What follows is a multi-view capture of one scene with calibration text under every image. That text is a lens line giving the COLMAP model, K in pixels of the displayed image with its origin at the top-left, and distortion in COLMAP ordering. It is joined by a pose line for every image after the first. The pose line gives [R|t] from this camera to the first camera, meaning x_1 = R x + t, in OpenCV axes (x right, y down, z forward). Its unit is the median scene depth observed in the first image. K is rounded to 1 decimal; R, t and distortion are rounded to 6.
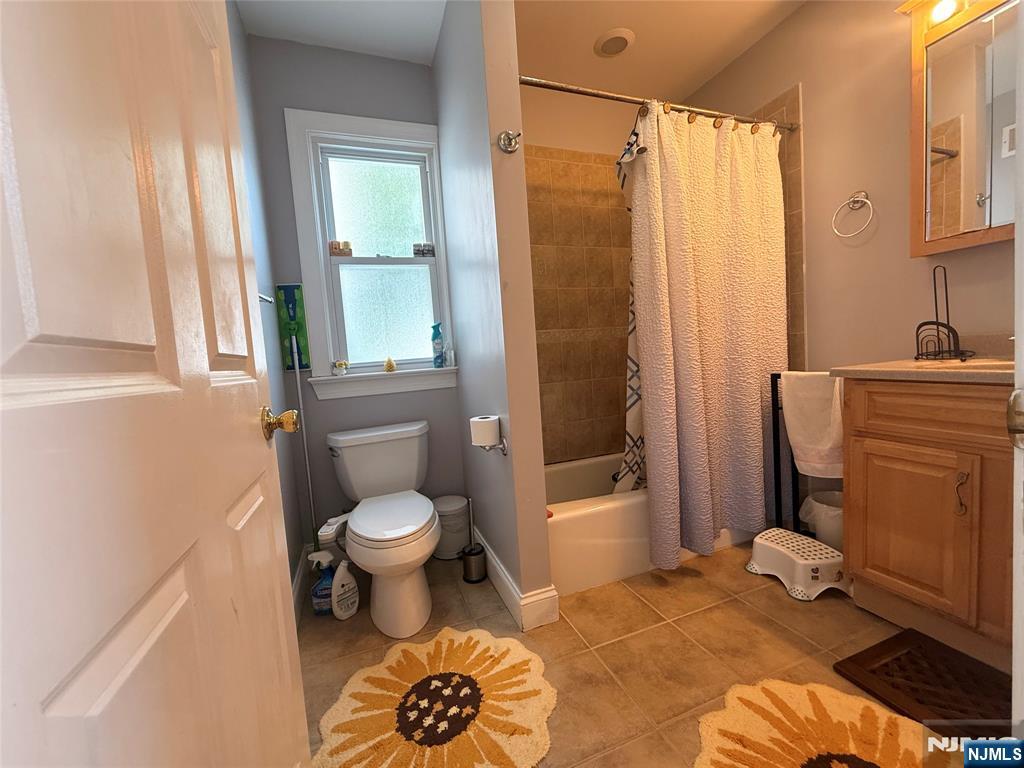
lens RADIAL K [[410.0, 0, 512.9], [0, 410.0, 382.5], [0, 0, 1]] dist [0.001450, -0.000072]
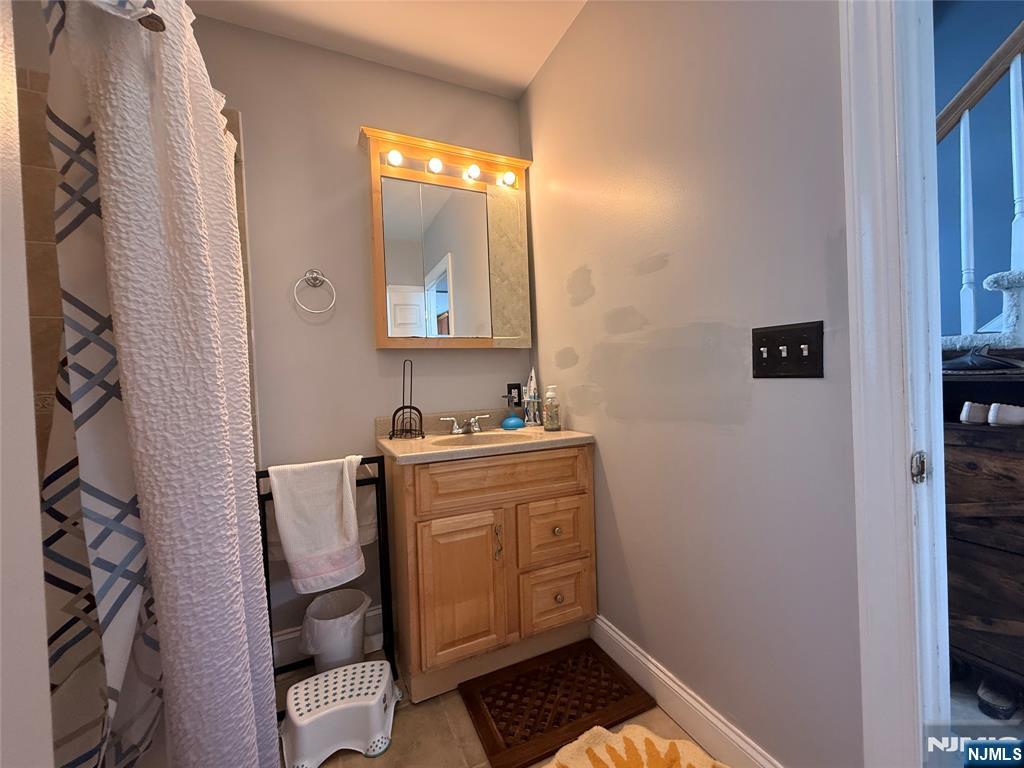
lens RADIAL K [[410.0, 0, 512.4], [0, 410.0, 387.7], [0, 0, 1]] dist [0.001450, -0.000072]
pose [[-0.068806, 0.054523, 0.996139, -0.162717], [0.115286, 0.992251, -0.046347, -0.112004], [-0.990946, 0.111652, -0.074559, 0.792974]]
